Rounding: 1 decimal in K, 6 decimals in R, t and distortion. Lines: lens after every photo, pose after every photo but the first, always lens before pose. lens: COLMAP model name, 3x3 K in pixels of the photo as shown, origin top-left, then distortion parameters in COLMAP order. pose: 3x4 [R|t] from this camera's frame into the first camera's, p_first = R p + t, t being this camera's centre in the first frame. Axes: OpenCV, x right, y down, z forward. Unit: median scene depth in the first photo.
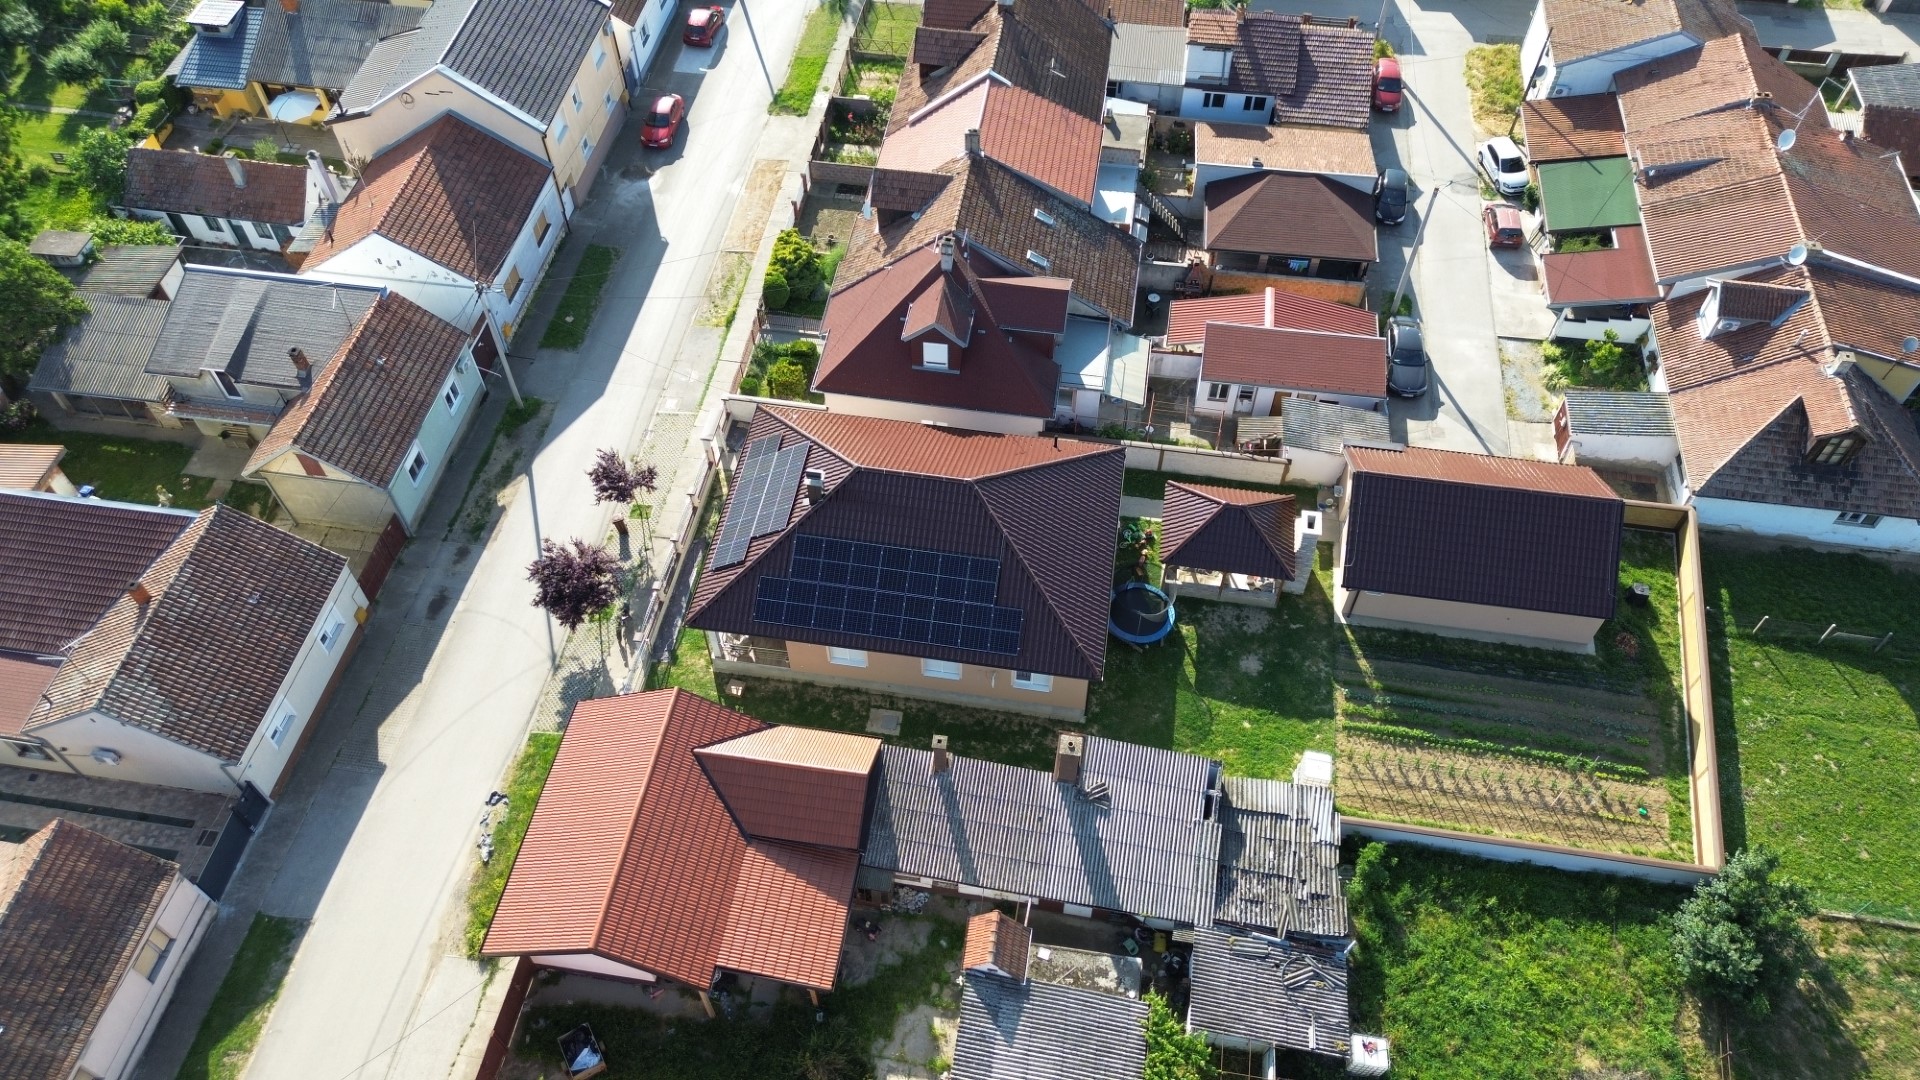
lens RADIAL K [[1359.0, 0, 958.1], [0, 1359.0, 534.1], [0, 0, 1]] dist [0.055222, -0.058299]
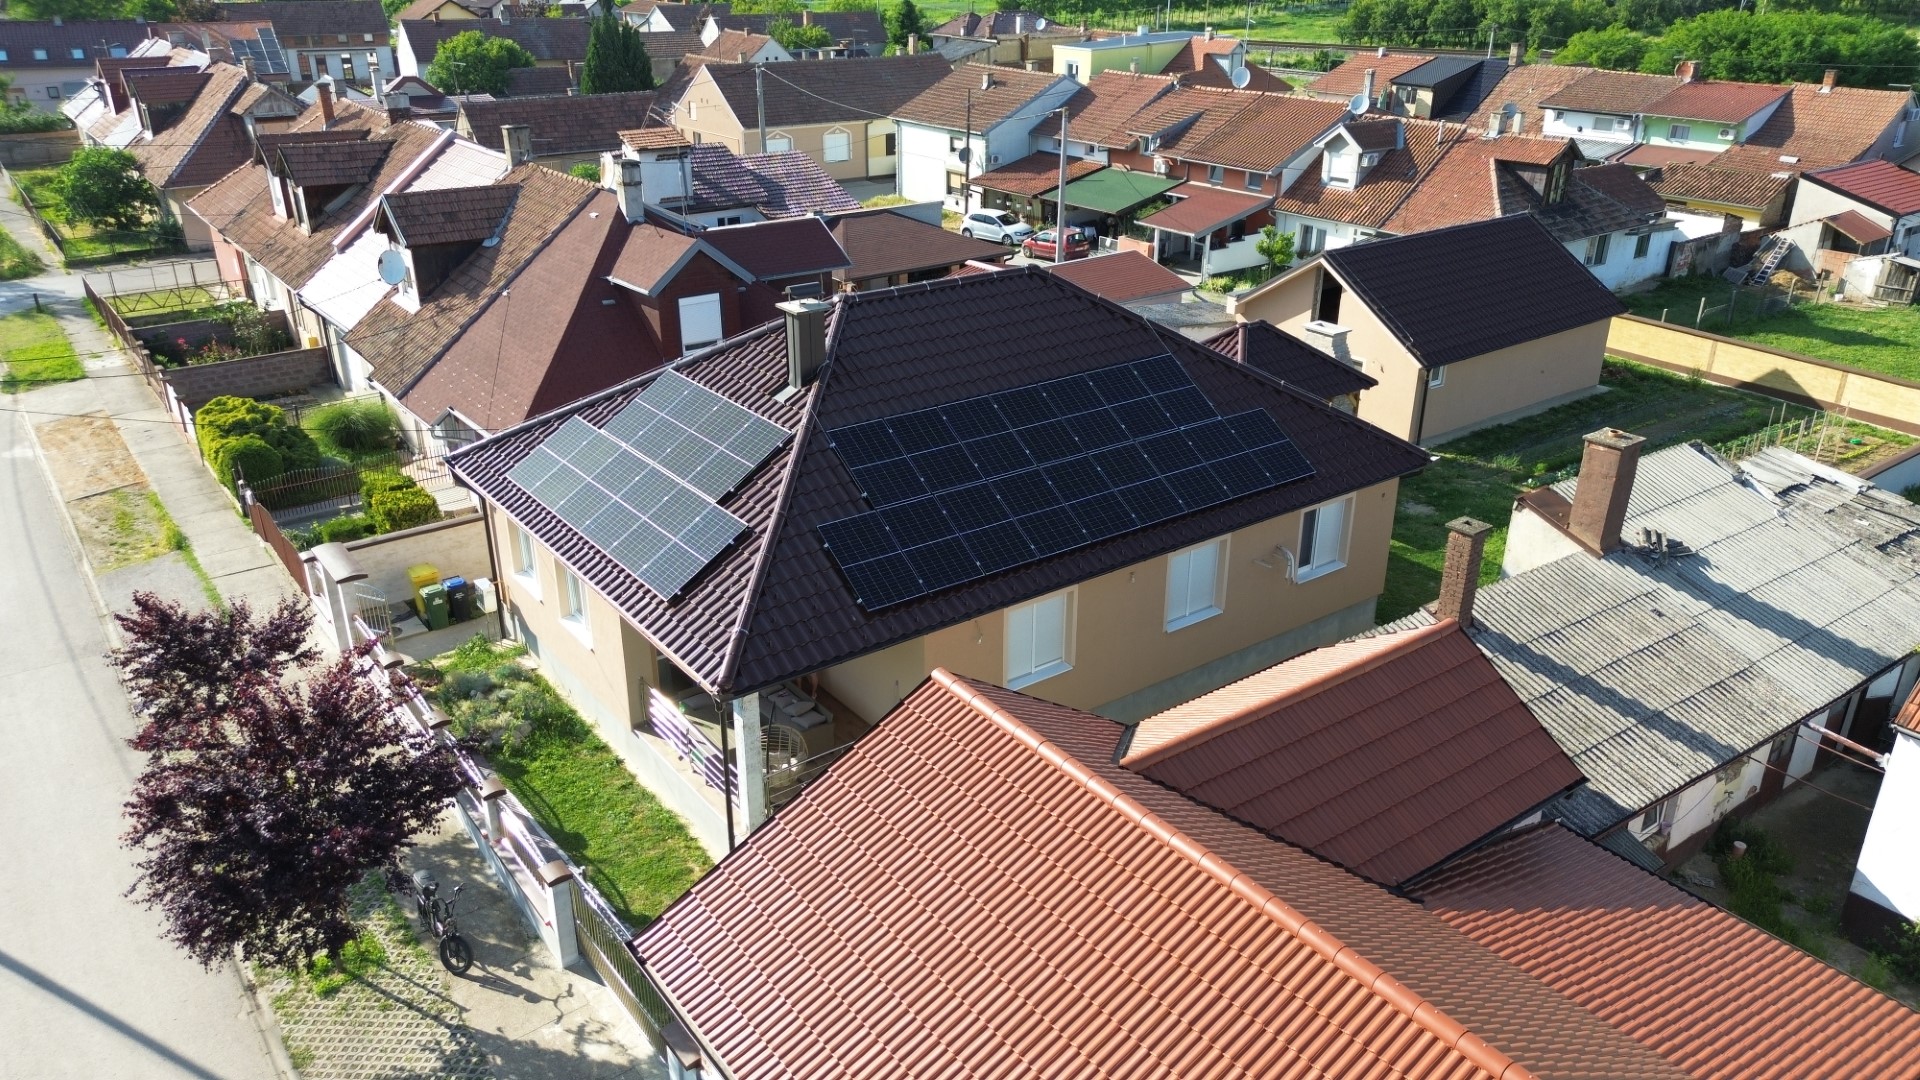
lens RADIAL K [[1359.0, 0, 958.1], [0, 1359.0, 534.1], [0, 0, 1]] dist [0.055222, -0.058299]
pose [[0.703463, -0.280708, 0.652950, -0.333091], [0.557900, 0.787264, -0.262609, 0.142402], [-0.440328, 0.549016, 0.710418, 0.604774]]
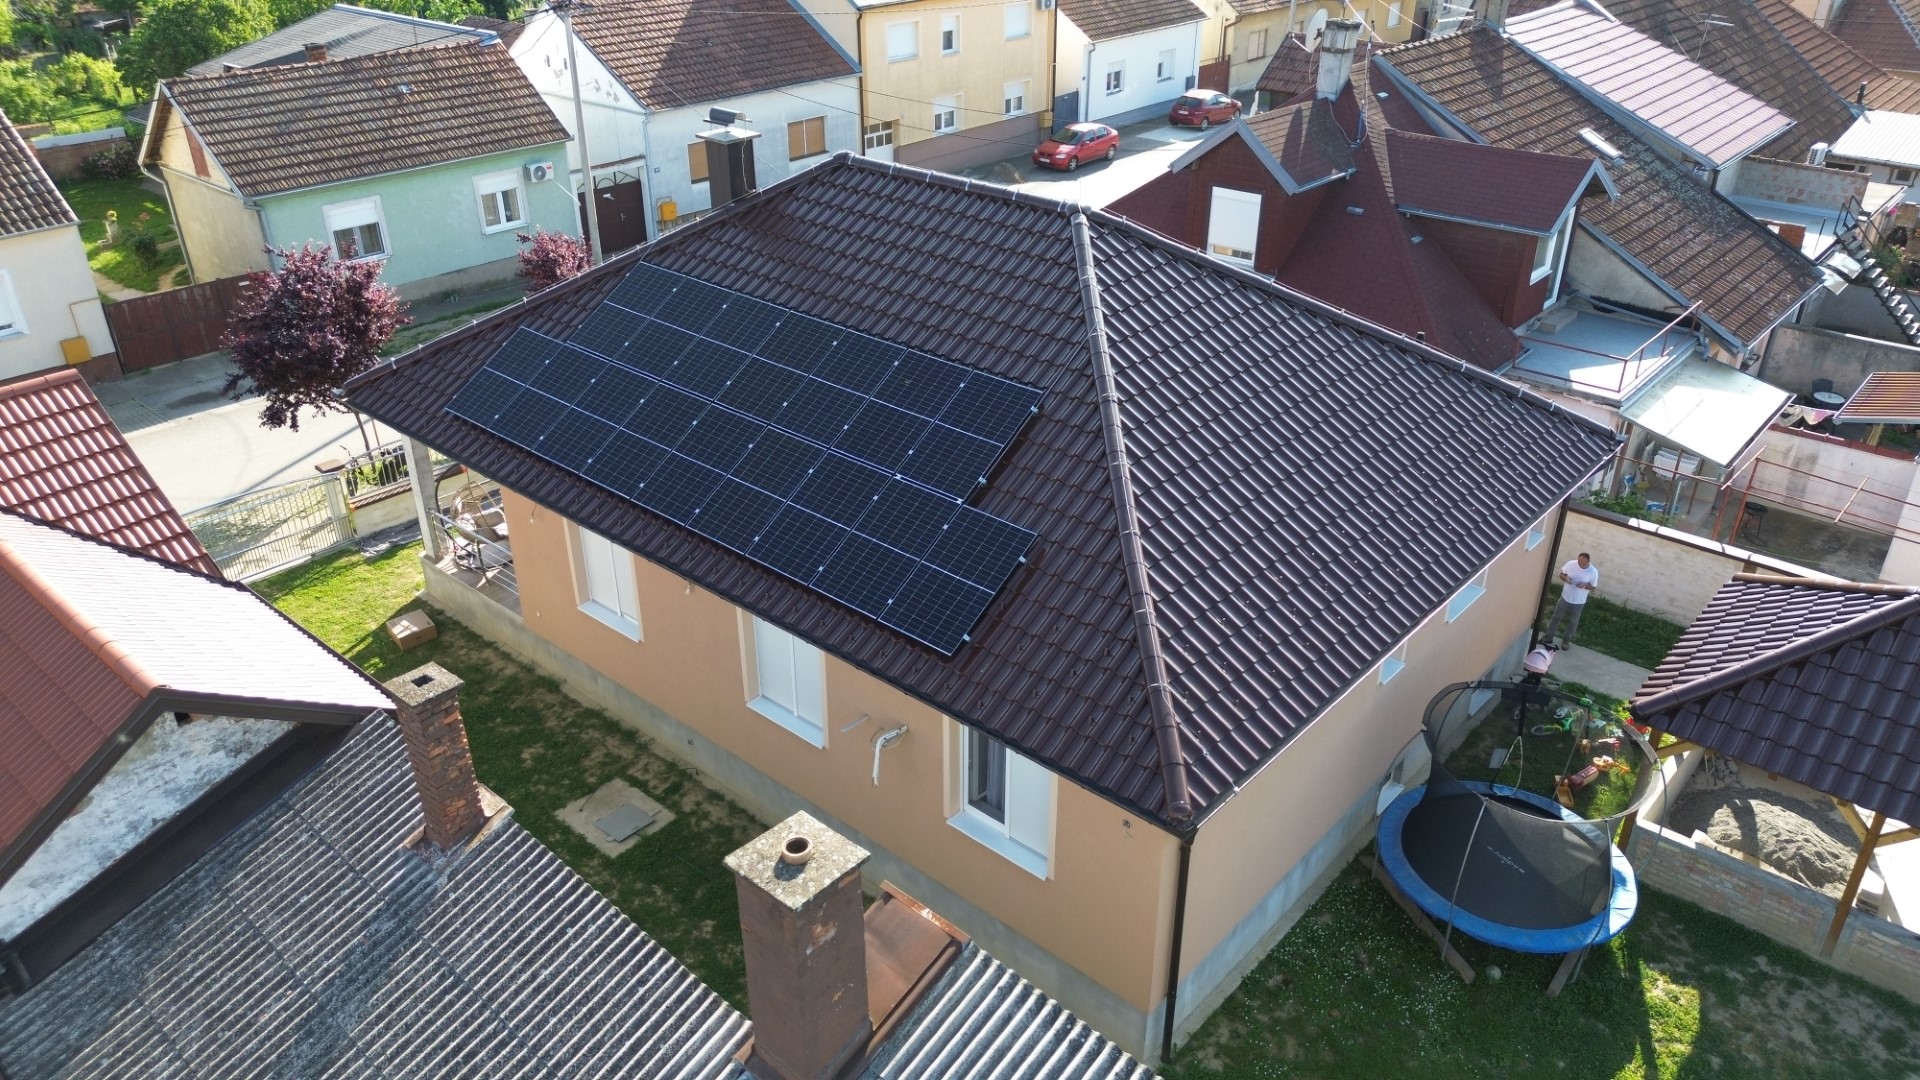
lens RADIAL K [[1359.0, 0, 958.1], [0, 1359.0, 534.1], [0, 0, 1]] dist [0.055222, -0.058299]
pose [[0.843976, 0.253289, -0.472809, 0.147333], [-0.423252, 0.855961, -0.296967, 0.129059], [0.329488, 0.450751, 0.829615, 0.642192]]
